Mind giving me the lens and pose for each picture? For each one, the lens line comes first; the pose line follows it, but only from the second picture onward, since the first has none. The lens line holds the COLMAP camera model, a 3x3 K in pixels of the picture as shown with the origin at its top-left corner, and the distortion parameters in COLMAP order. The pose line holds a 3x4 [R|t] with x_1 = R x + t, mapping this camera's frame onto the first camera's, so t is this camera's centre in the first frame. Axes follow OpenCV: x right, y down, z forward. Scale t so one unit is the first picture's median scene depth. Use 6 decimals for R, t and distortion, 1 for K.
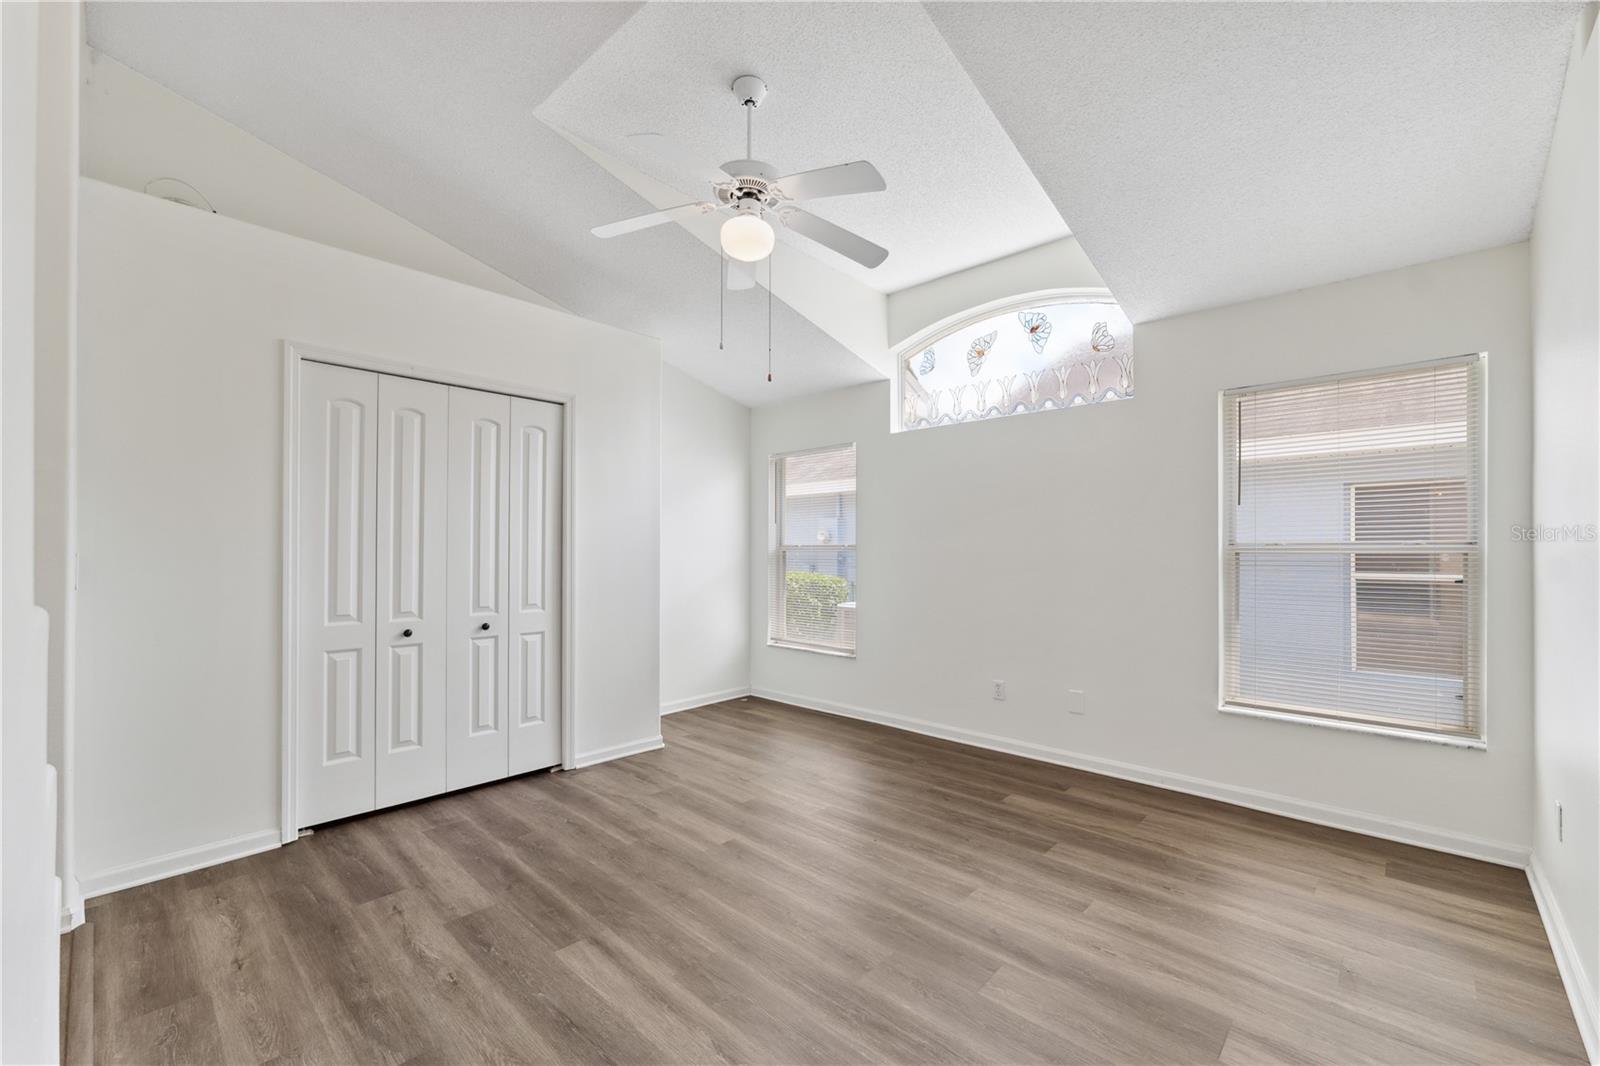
lens RADIAL K [[645.9, 0, 811.8], [0, 645.9, 546.2], [0, 0, 1]] dist [0.002101, 0.000793]
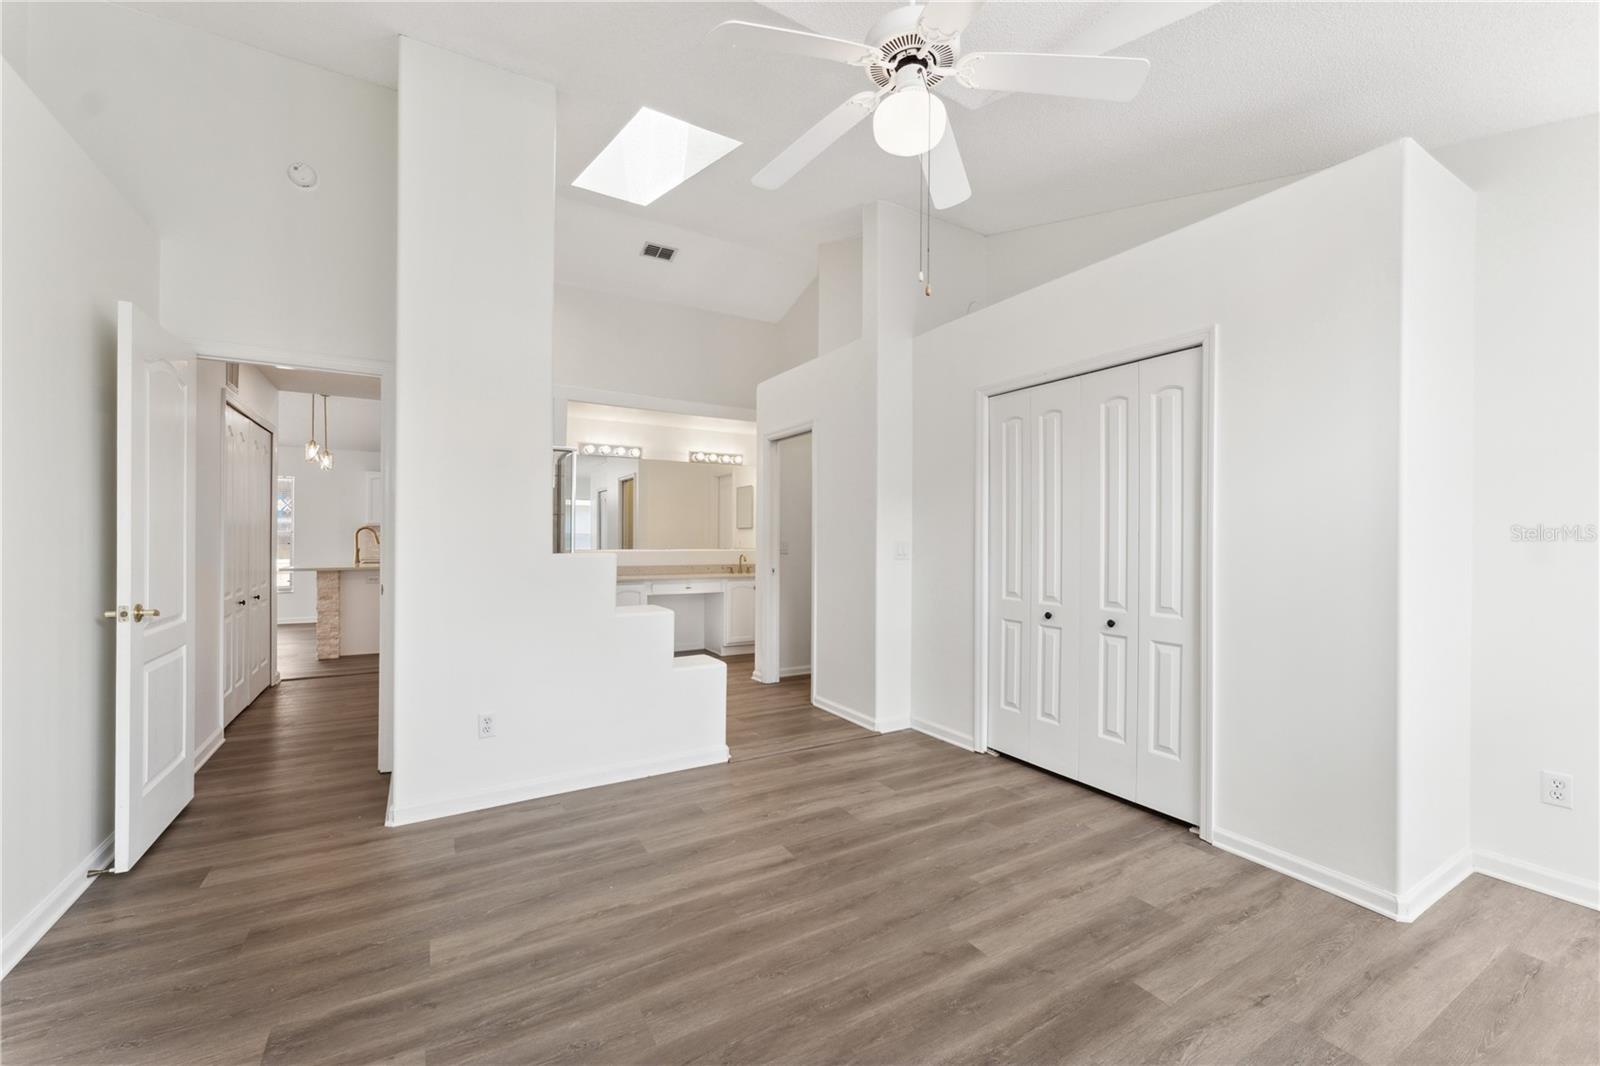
lens RADIAL K [[645.9, 0, 800.1], [0, 645.9, 540.5], [0, 0, 1]] dist [0.002101, 0.000793]
pose [[-0.296603, 0.000715, -0.955001, 0.607273], [0.001032, 0.999999, 0.000429, 0.006394], [0.955000, -0.000858, -0.296603, 1.026221]]
